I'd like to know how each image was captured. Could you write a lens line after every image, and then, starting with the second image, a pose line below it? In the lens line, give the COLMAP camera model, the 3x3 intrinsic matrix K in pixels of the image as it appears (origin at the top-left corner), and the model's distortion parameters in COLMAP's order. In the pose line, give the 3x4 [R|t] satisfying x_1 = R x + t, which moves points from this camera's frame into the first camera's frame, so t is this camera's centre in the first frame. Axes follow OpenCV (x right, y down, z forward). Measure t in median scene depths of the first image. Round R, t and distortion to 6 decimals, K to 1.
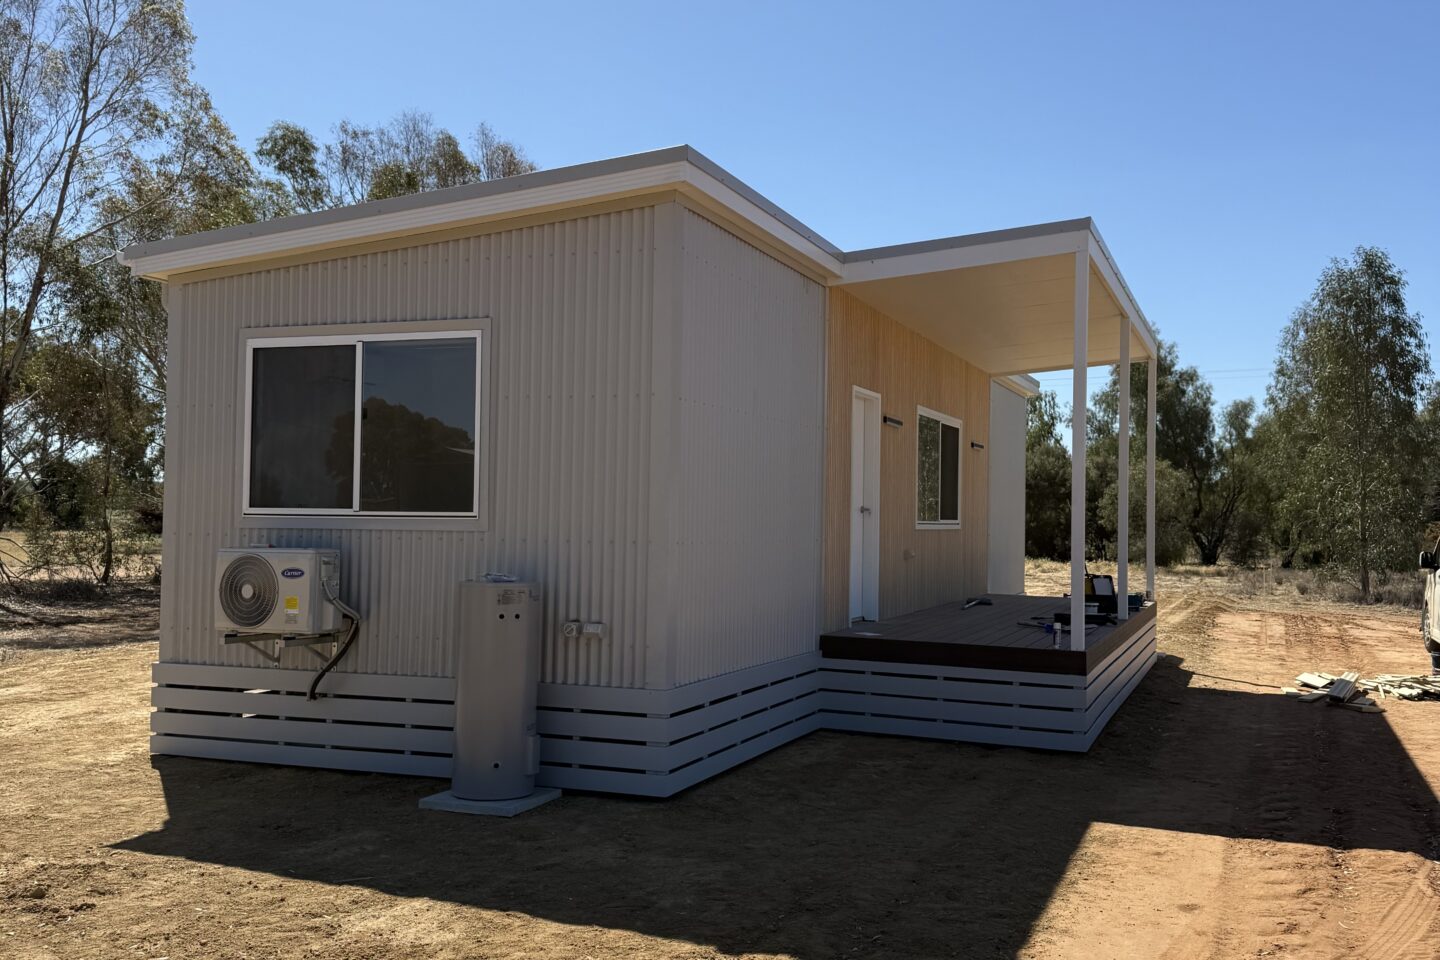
lens RADIAL K [[1345.1, 0, 720.0], [0, 1345.1, 480.0], [0, 0, 1]] dist [0.184828, -0.467681]
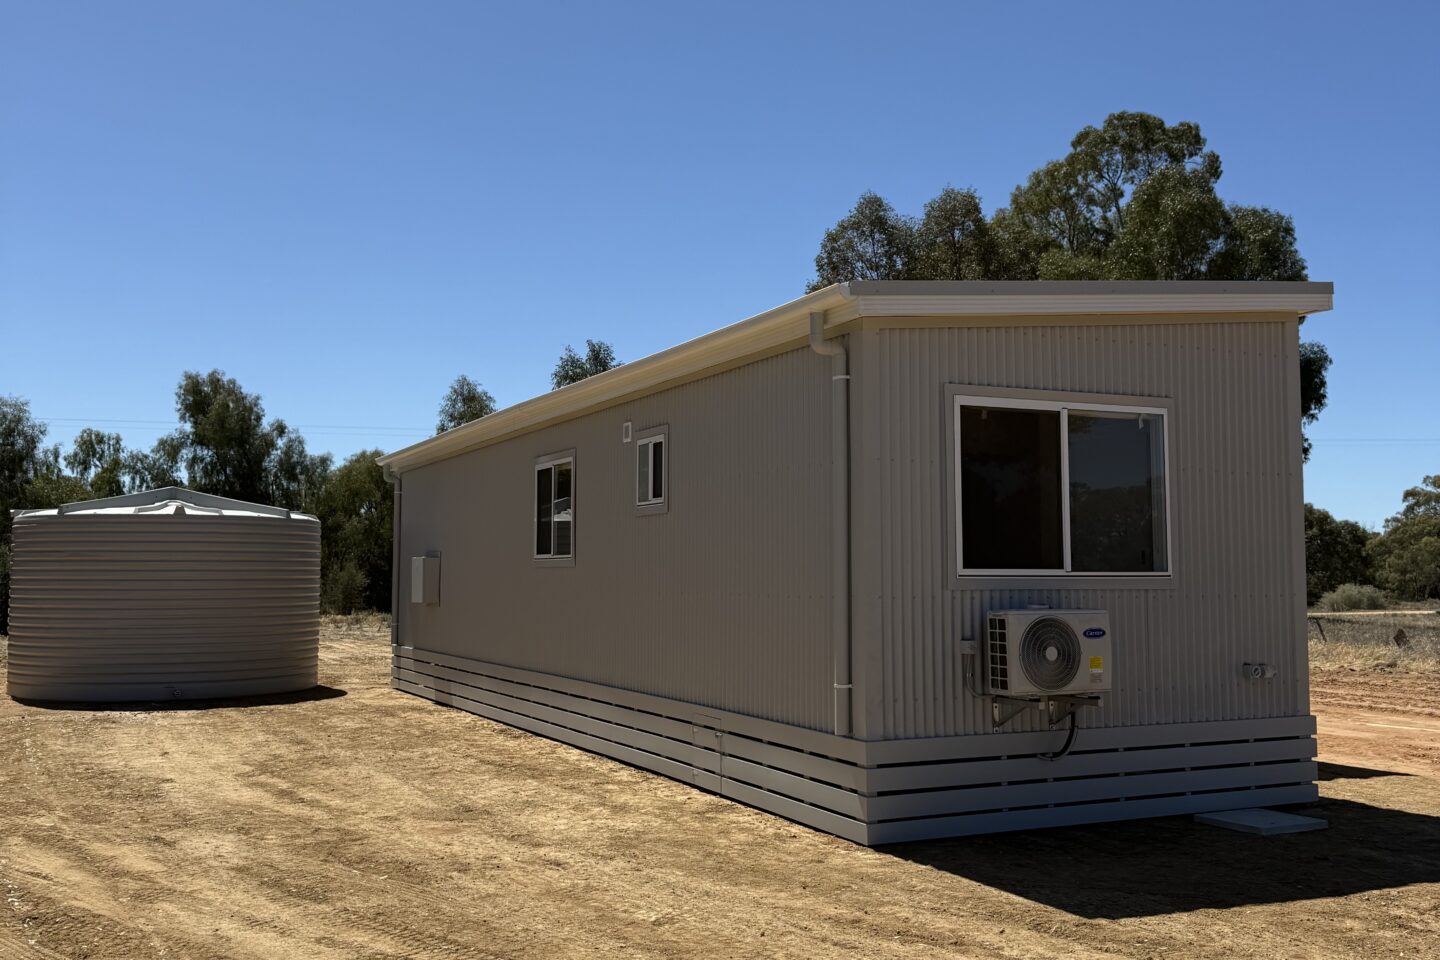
lens RADIAL K [[1345.1, 0, 720.0], [0, 1345.1, 480.0], [0, 0, 1]] dist [0.184828, -0.467681]
pose [[0.685554, 0.036469, 0.727107, -1.173190], [-0.010079, 0.999124, -0.040610, -0.002101], [-0.727952, 0.020512, 0.685322, 0.469135]]
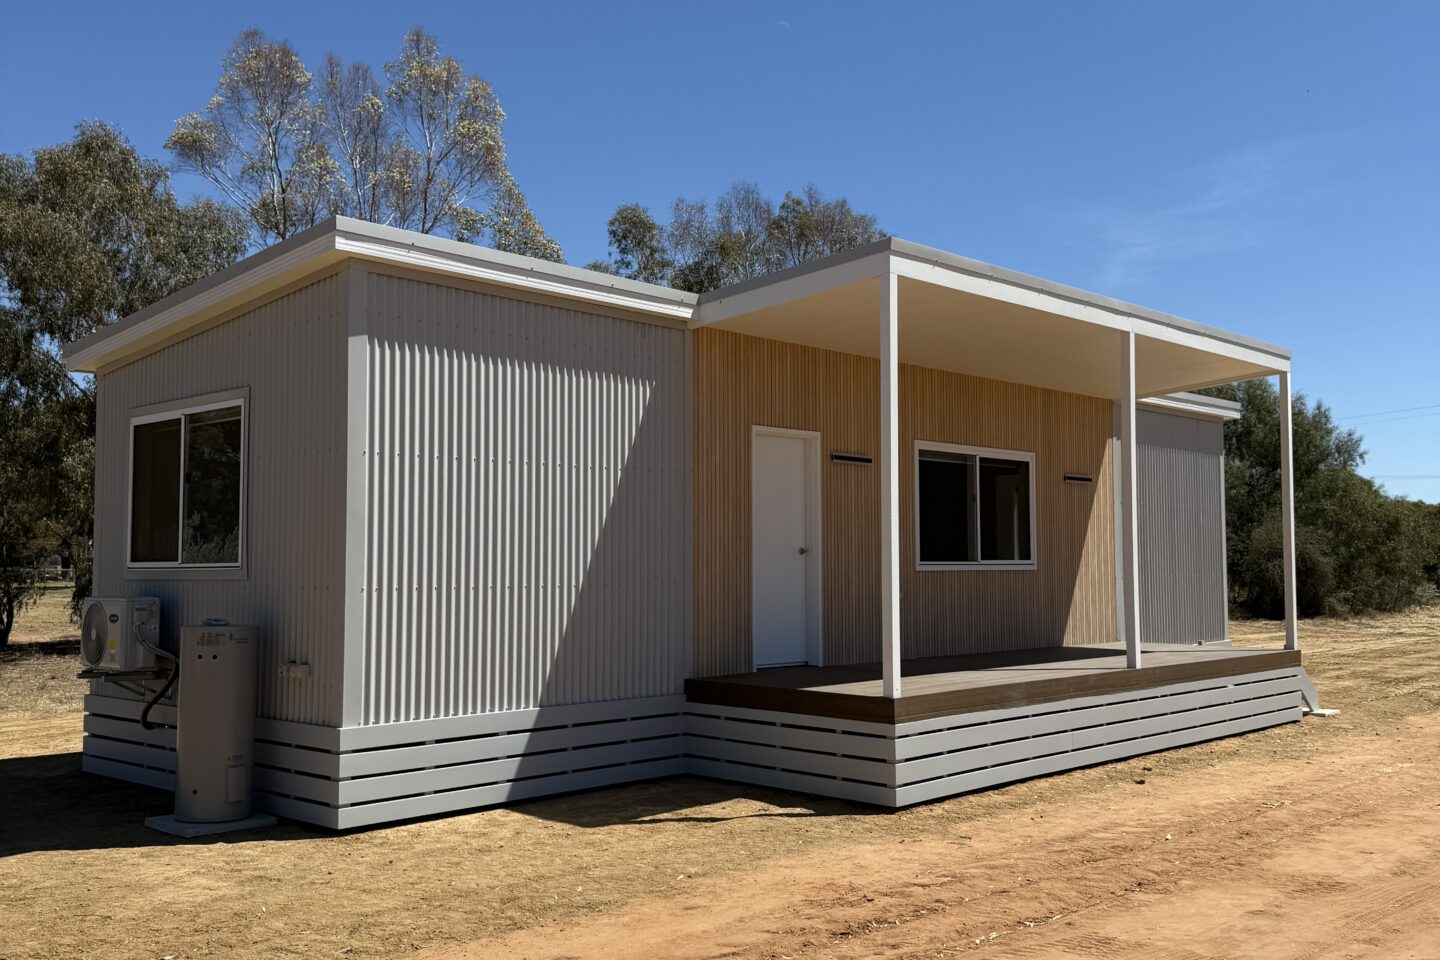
lens RADIAL K [[1345.1, 0, 720.0], [0, 1345.1, 480.0], [0, 0, 1]] dist [0.184828, -0.467681]
pose [[0.928044, -0.038421, -0.370485, 0.566729], [0.025766, 0.998905, -0.039050, 0.009658], [0.371580, 0.026694, 0.928017, 0.097735]]
